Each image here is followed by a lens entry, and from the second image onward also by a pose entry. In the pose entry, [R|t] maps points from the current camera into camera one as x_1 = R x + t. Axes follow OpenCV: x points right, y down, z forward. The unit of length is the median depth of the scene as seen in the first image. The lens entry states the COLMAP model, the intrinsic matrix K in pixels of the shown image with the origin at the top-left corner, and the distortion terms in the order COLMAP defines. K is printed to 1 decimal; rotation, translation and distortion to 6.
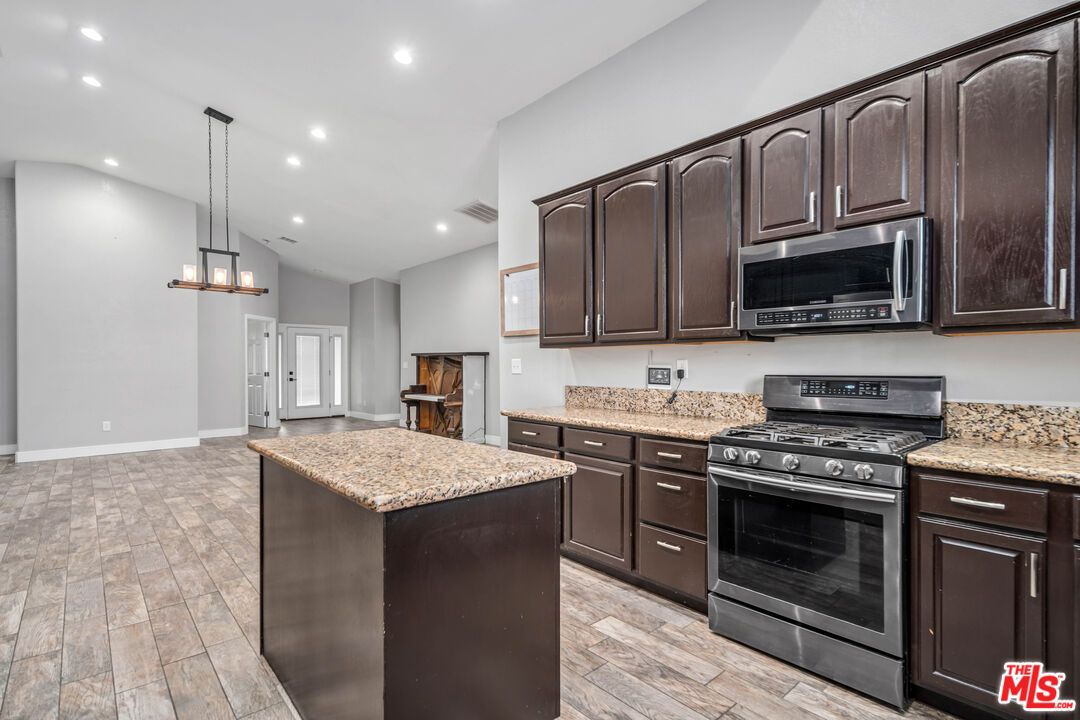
lens RADIAL K [[524.0, 0, 530.8], [0, 524.0, 360.8], [0, 0, 1]] dist [0.005893, -0.000691]
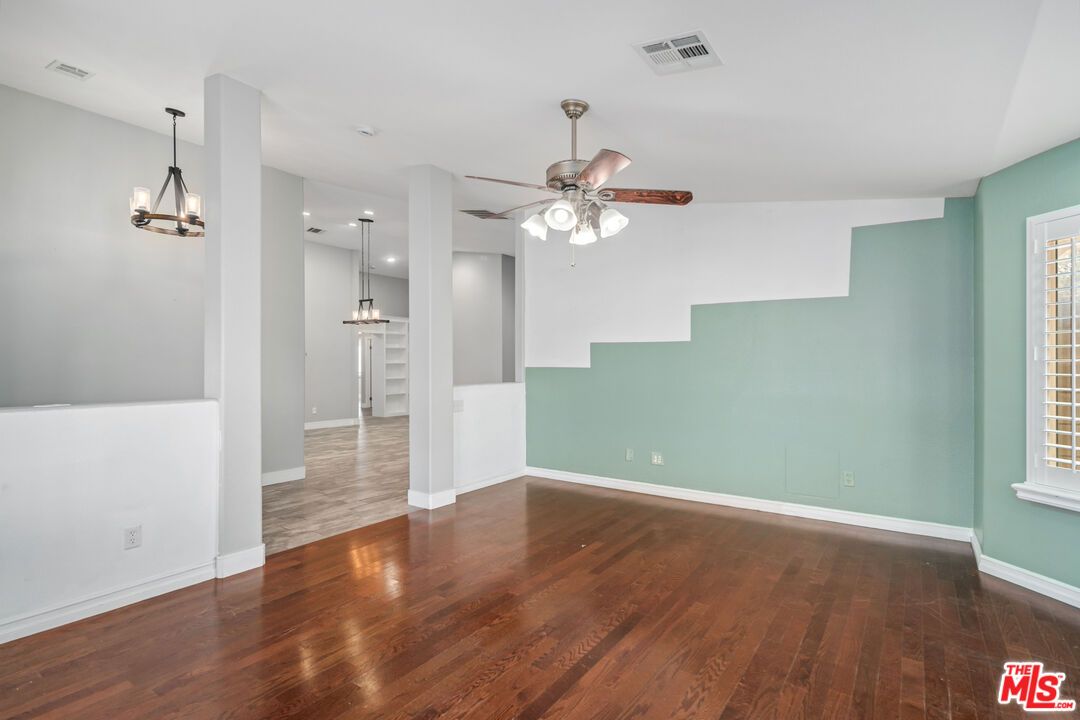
lens RADIAL K [[524.0, 0, 532.6], [0, 524.0, 362.9], [0, 0, 1]] dist [0.005893, -0.000691]
pose [[0.229600, -0.005152, -0.973271, 1.850916], [0.009207, 0.999953, -0.003121, 0.006421], [0.973241, -0.008244, 0.229637, 1.764716]]
